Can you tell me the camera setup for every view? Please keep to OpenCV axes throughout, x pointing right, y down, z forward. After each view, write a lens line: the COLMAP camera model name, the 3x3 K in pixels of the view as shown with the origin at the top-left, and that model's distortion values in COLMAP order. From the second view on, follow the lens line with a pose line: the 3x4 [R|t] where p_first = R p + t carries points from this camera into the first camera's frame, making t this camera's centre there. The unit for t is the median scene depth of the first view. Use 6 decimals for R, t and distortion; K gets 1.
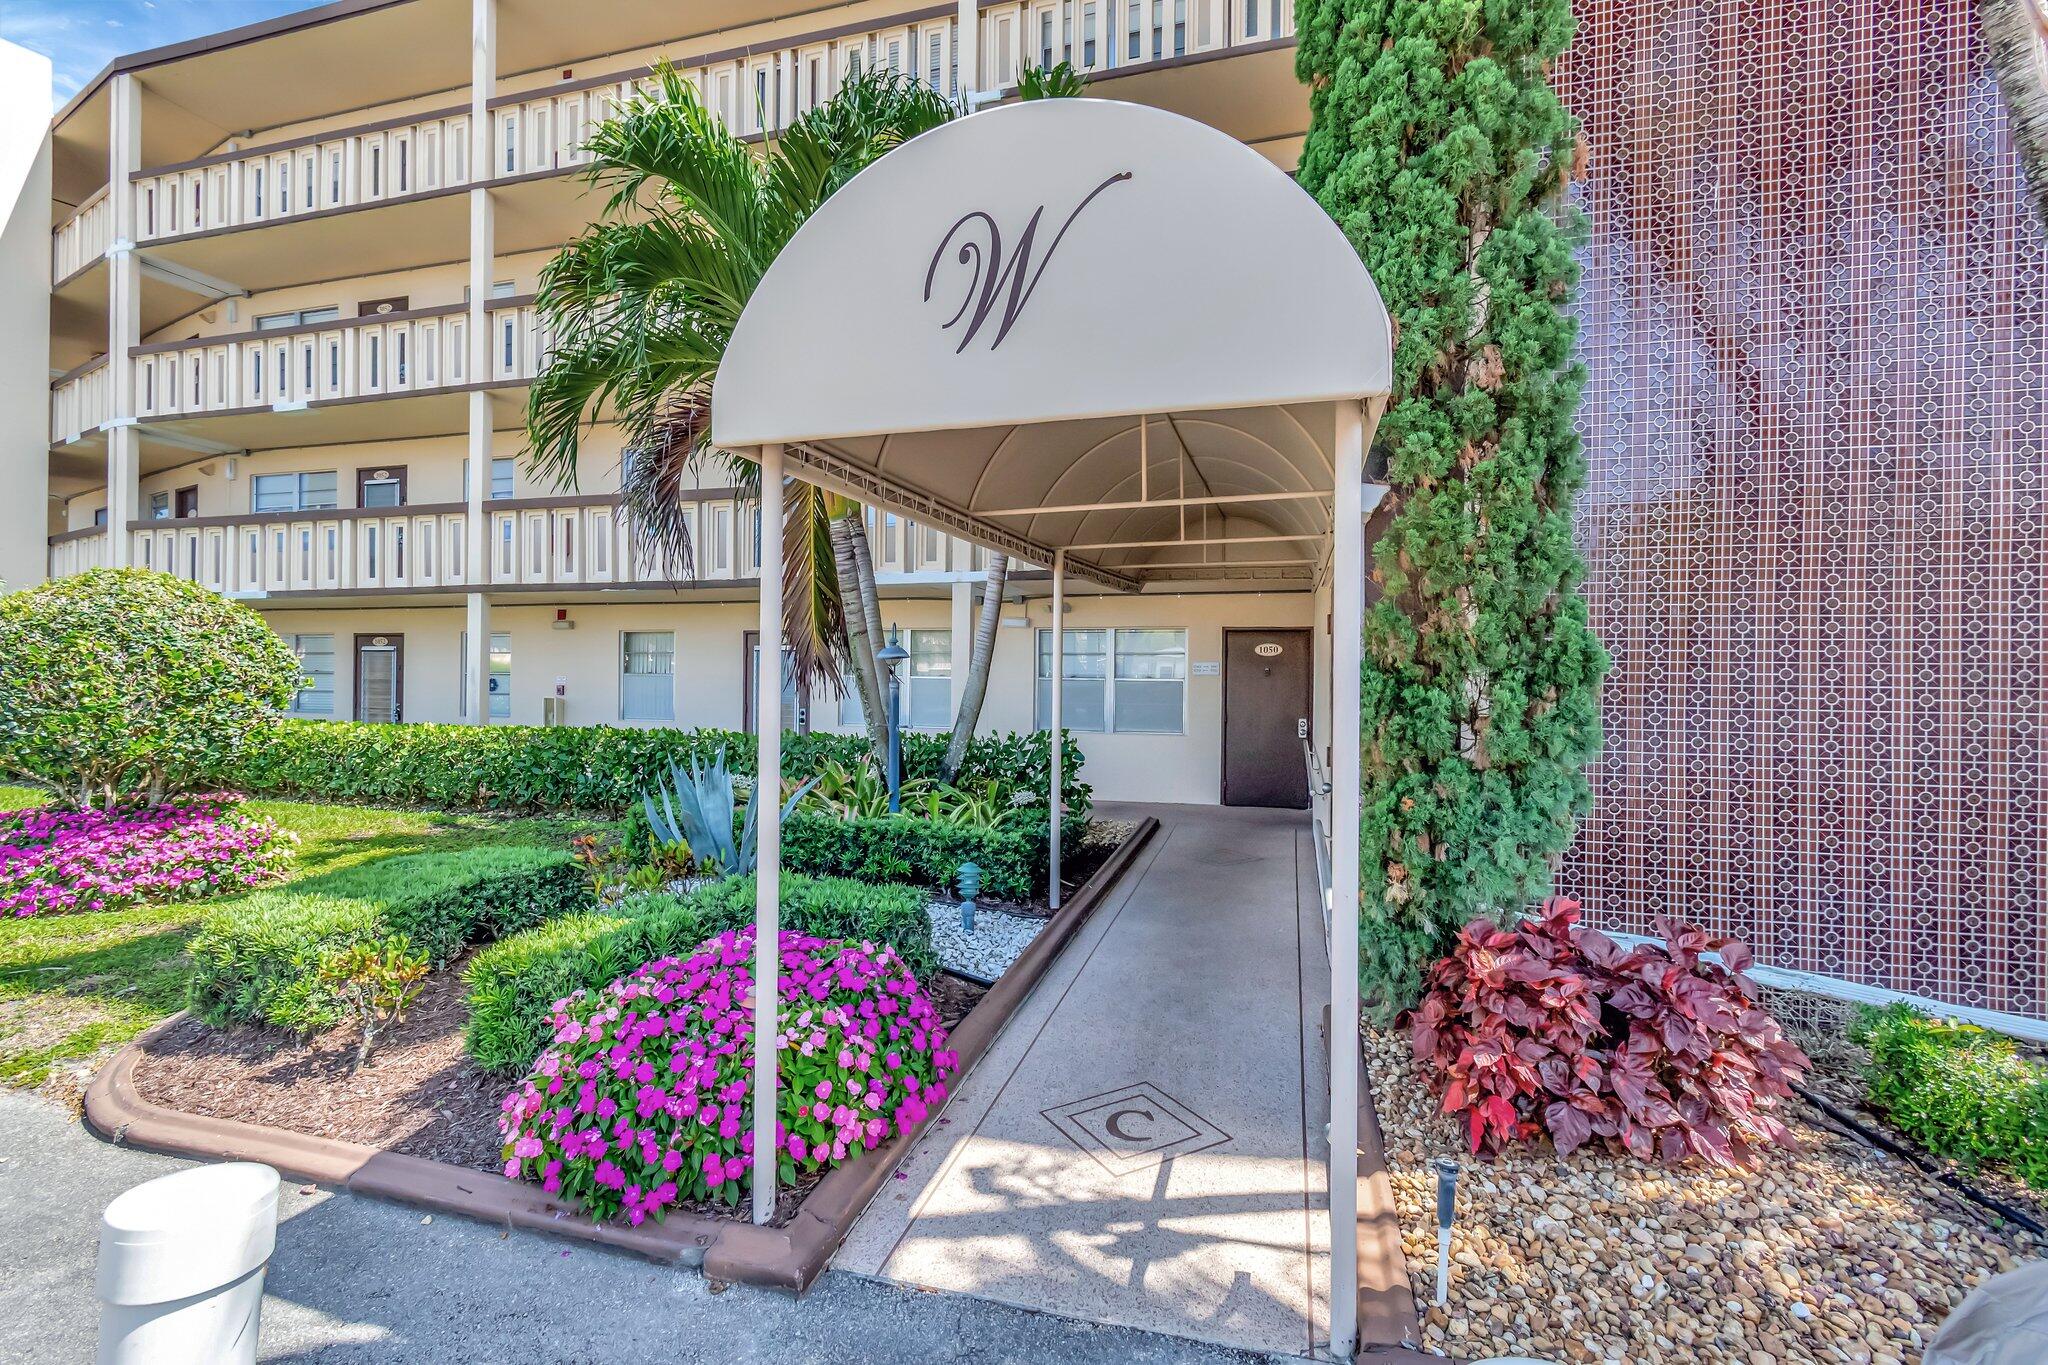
lens RADIAL K [[933.7, 0, 1014.8], [0, 933.7, 688.1], [0, 0, 1]] dist [-0.000351, -0.000447]
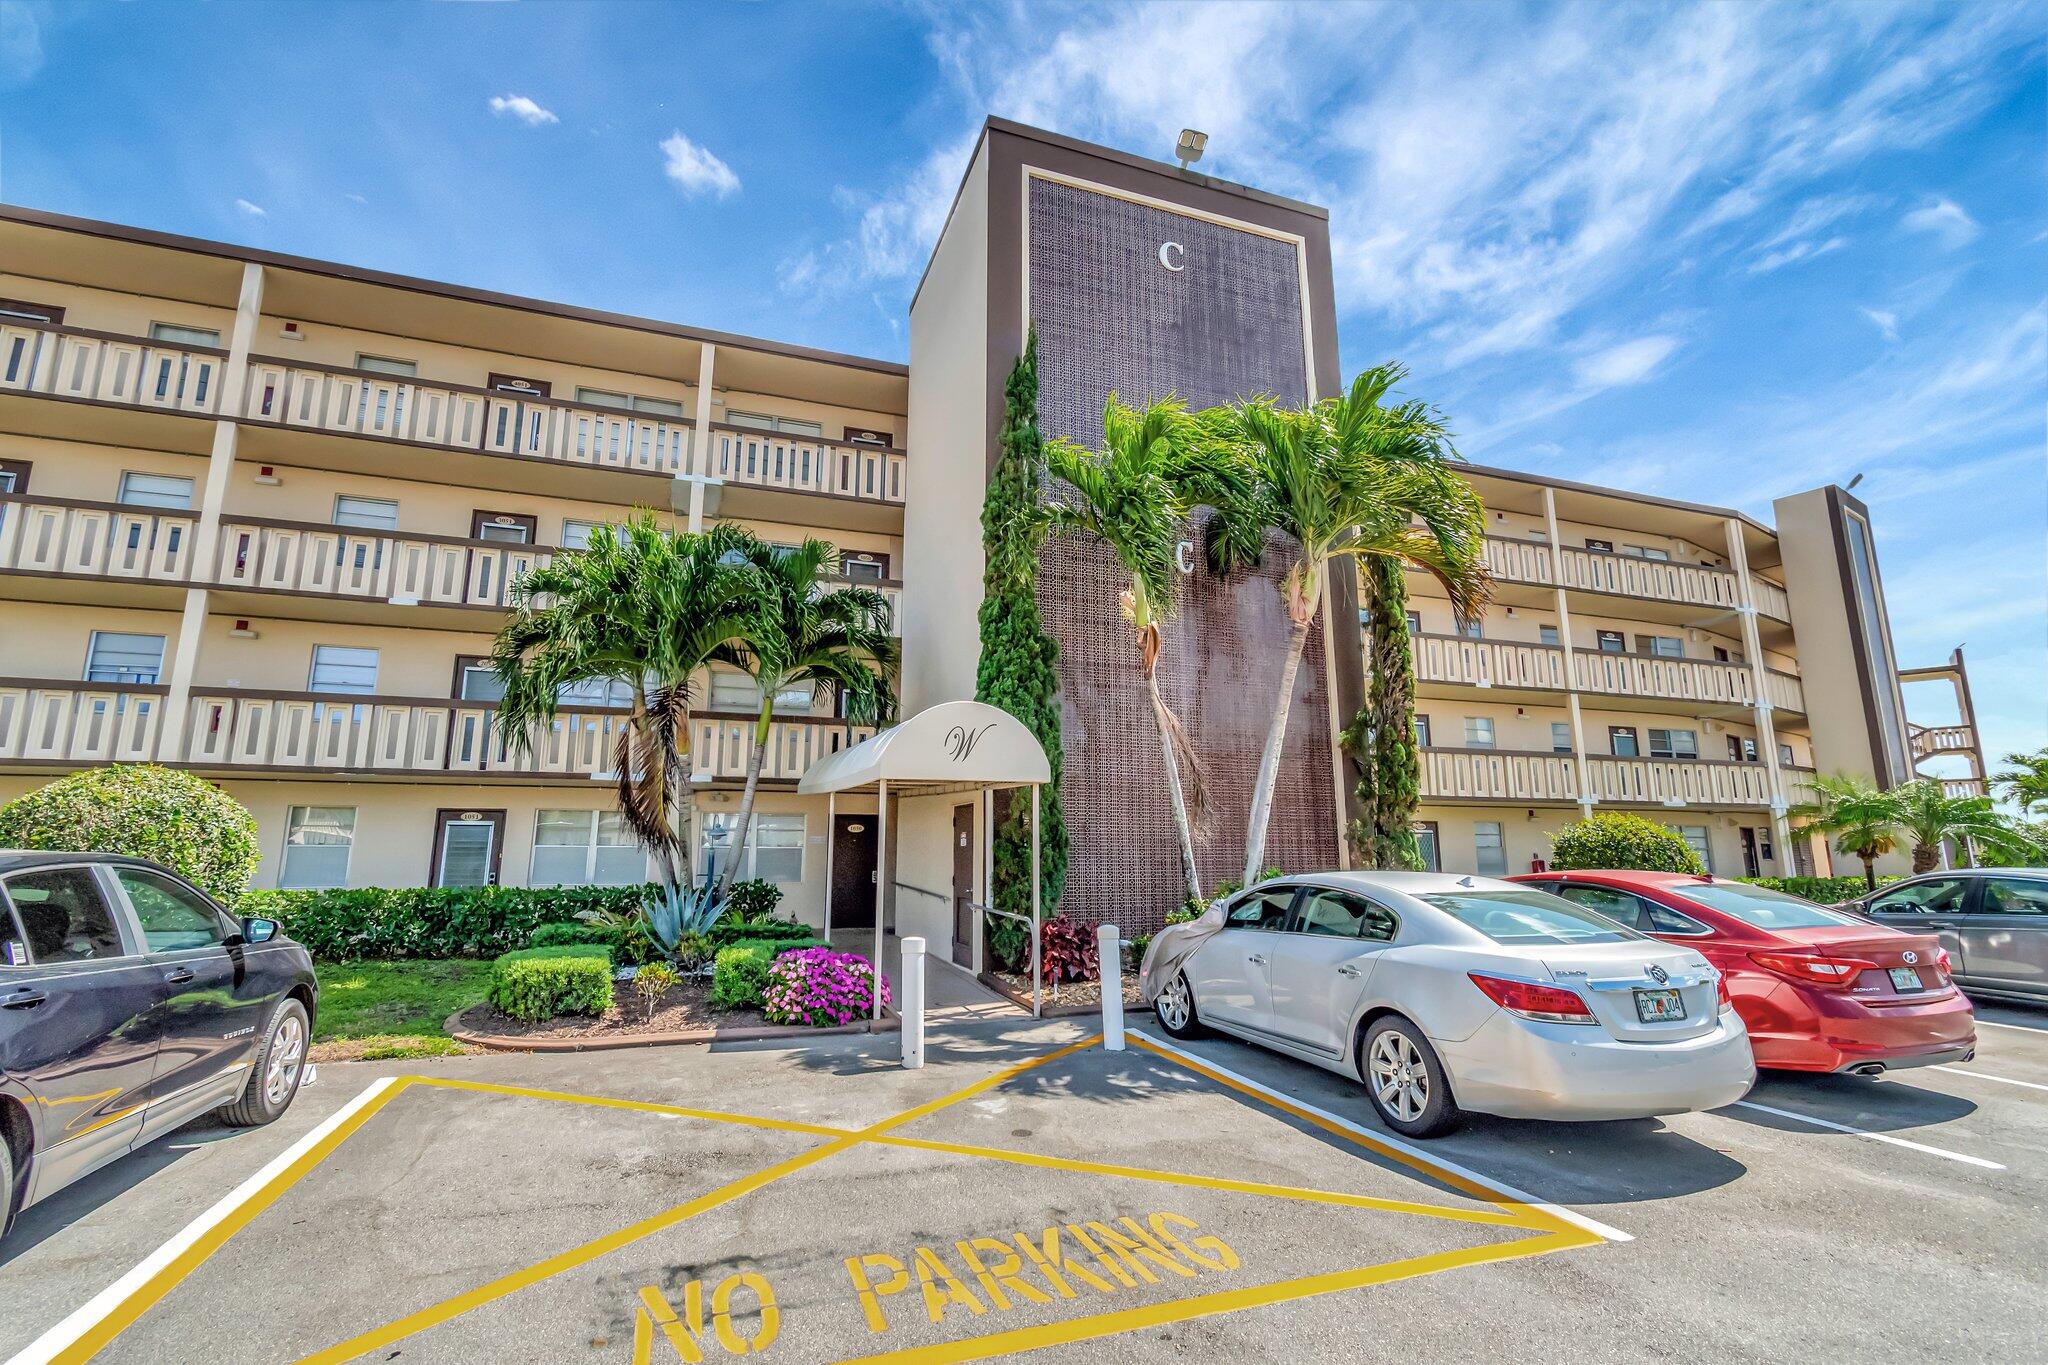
lens RADIAL K [[933.7, 0, 1022.3], [0, 933.7, 677.6], [0, 0, 1]] dist [-0.000351, -0.000447]
pose [[0.806254, 0.099944, 0.583065, -1.058058], [0.011200, 0.982869, -0.183963, 0.008021], [-0.591463, 0.154851, 0.791323, -1.140085]]
